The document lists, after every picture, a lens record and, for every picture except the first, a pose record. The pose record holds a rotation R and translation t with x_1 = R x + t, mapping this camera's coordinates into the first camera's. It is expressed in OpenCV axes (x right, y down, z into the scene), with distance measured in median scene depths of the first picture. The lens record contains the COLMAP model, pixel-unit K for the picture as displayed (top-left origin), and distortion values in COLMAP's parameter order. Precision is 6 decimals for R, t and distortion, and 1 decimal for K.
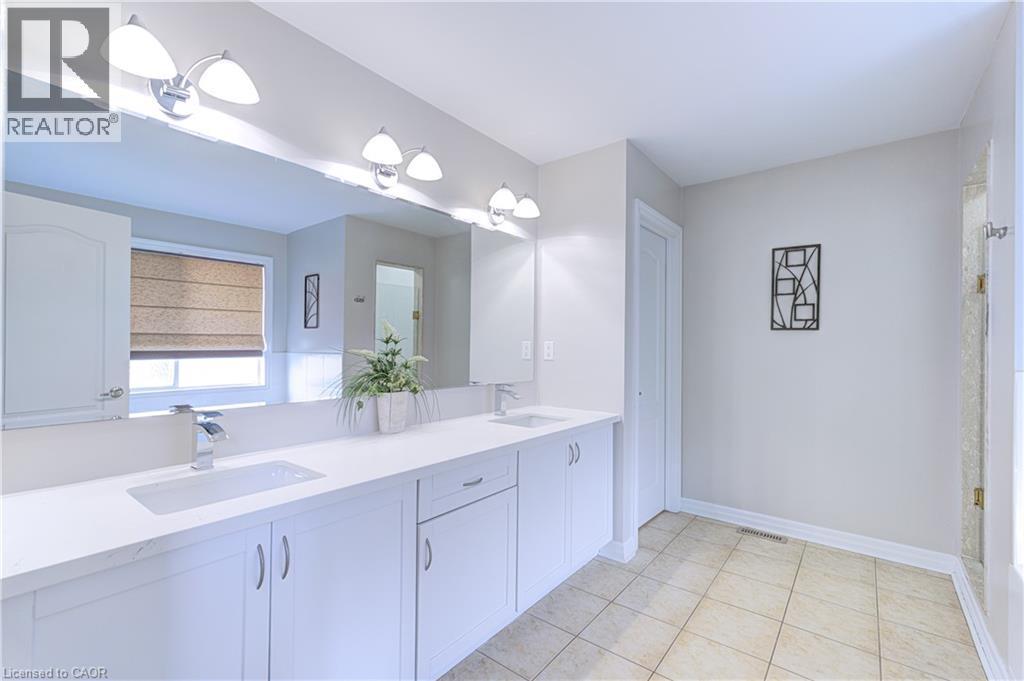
lens RADIAL K [[436.1, 0, 505.3], [0, 436.1, 343.4], [0, 0, 1]] dist [-0.002815, -0.000050]
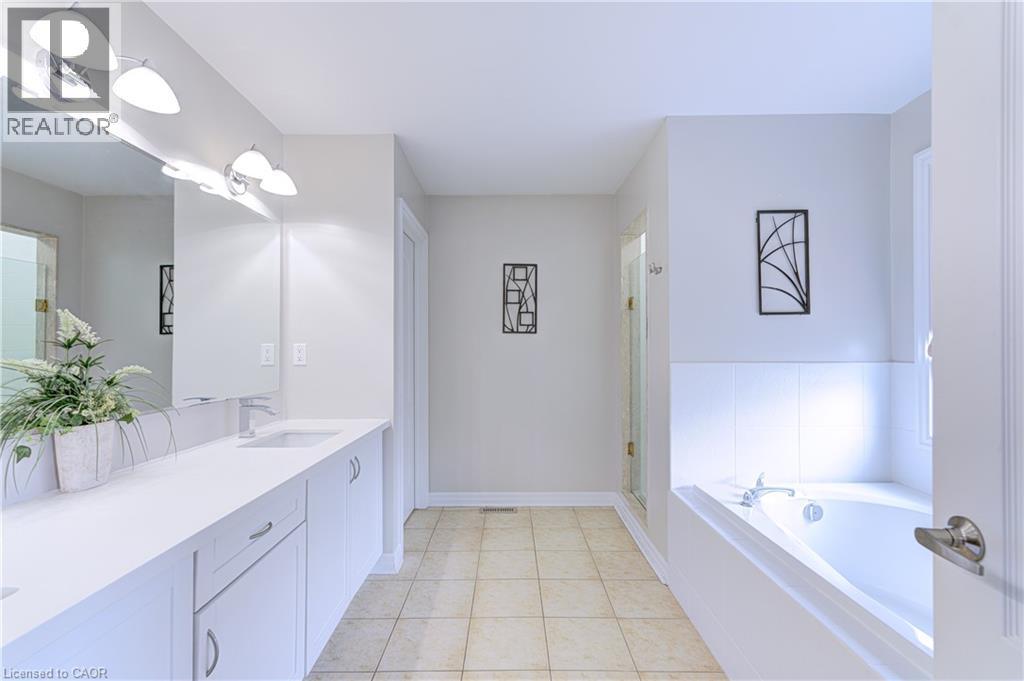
lens RADIAL K [[436.1, 0, 505.3], [0, 436.1, 343.4], [0, 0, 1]] dist [-0.002815, -0.000050]
pose [[0.784116, -0.004180, 0.620601, -0.129334], [0.006835, 0.999975, -0.001900, -0.000711], [-0.620577, 0.005731, 0.784124, 0.090218]]
